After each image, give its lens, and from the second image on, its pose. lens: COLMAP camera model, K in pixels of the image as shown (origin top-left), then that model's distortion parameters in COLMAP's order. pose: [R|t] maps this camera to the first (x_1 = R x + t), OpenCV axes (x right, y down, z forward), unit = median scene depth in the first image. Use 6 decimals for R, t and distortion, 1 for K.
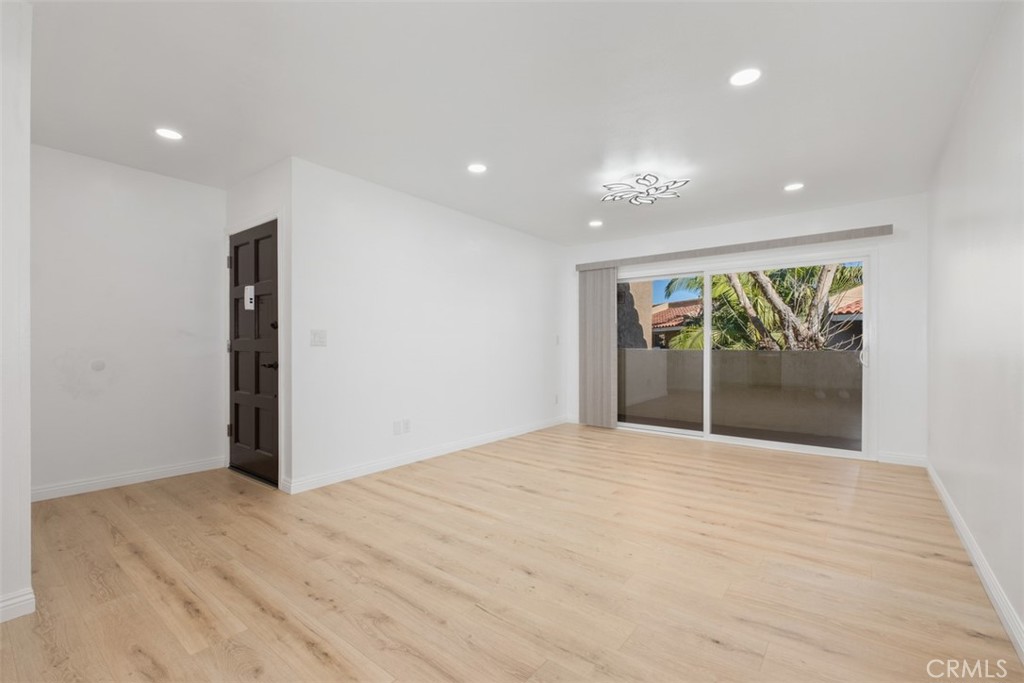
lens RADIAL K [[446.0, 0, 505.8], [0, 446.0, 350.5], [0, 0, 1]] dist [-0.009925, 0.000061]
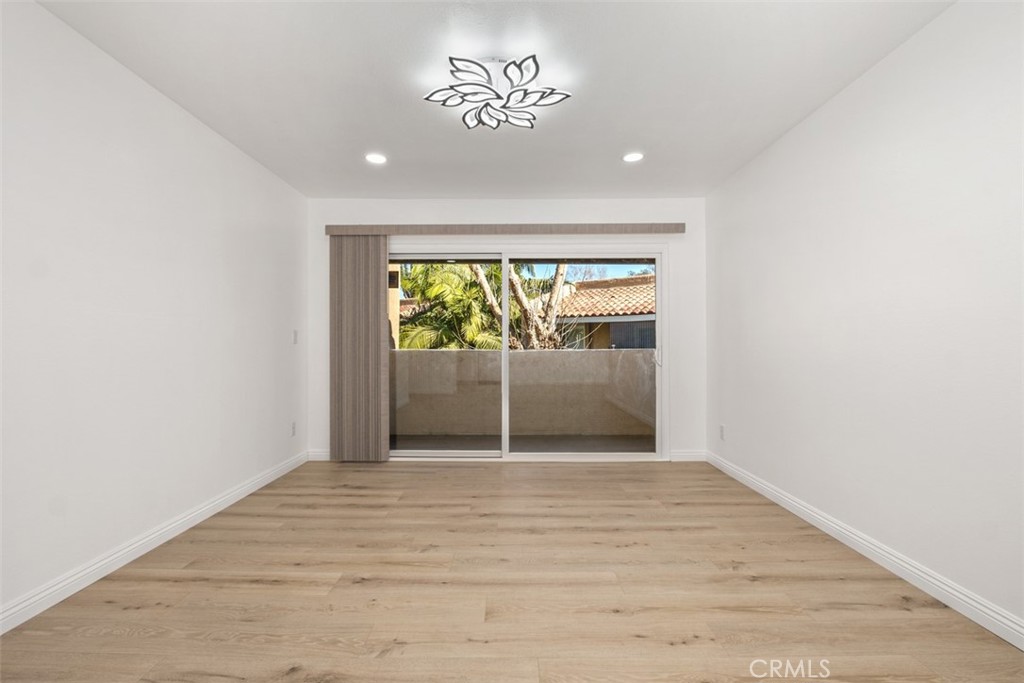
lens RADIAL K [[442.7, 0, 508.7], [0, 442.7, 342.7], [0, 0, 1]] dist [-0.007123, -0.000299]
pose [[0.786117, 0.001700, 0.618075, -0.060130], [0.009596, 0.999842, -0.014954, -0.003364], [-0.618003, 0.017687, 0.785977, 0.486627]]
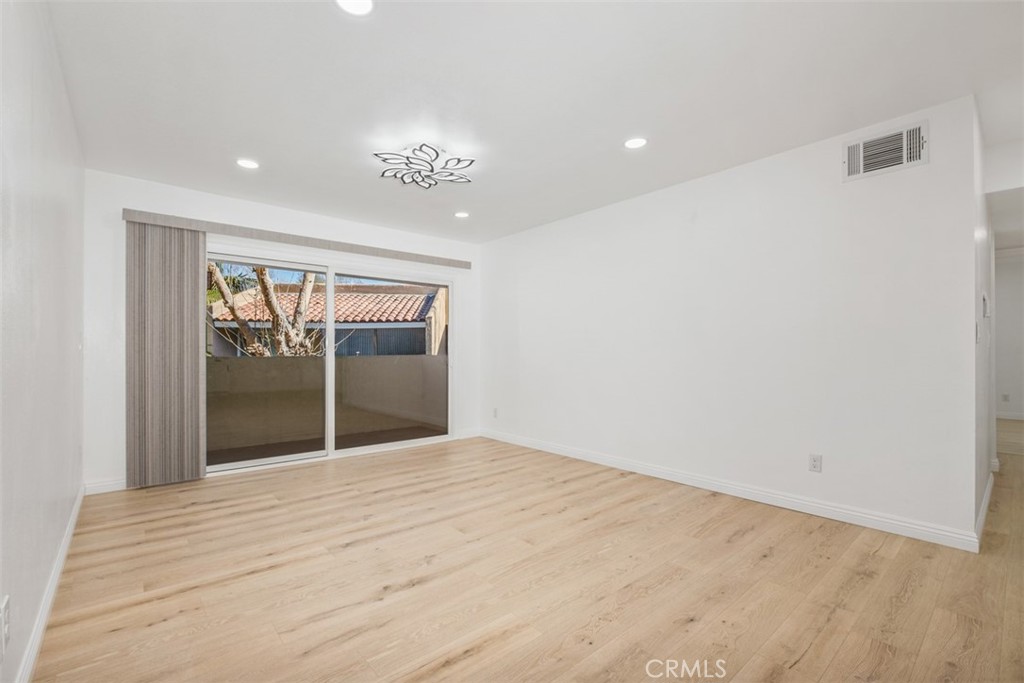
lens RADIAL K [[446.0, 0, 505.8], [0, 446.0, 350.5], [0, 0, 1]] dist [-0.009925, 0.000061]
pose [[0.190942, 0.001092, 0.981601, -0.474767], [0.012793, 0.999912, -0.003601, -0.006803], [-0.981518, 0.013246, 0.190911, 0.665372]]
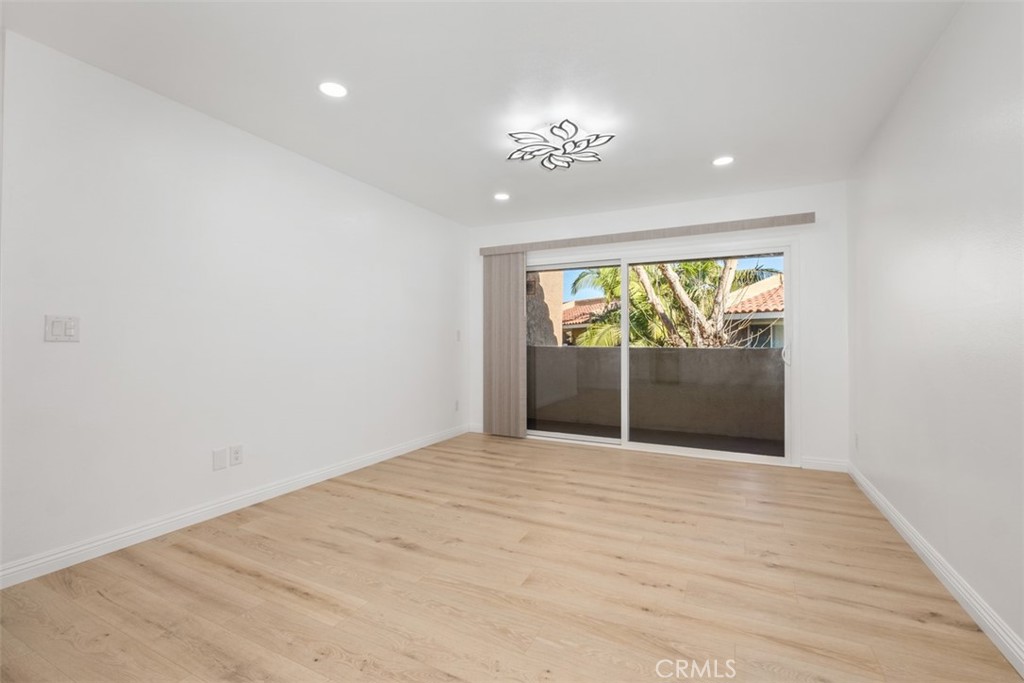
lens RADIAL K [[444.7, 0, 510.8], [0, 444.7, 339.4], [0, 0, 1]] dist [-0.006893, -0.000149]
pose [[0.978022, 0.003435, 0.208475, 0.058709], [0.000293, 0.999841, -0.017846, -0.001646], [-0.208503, 0.017515, 0.977865, 0.238157]]
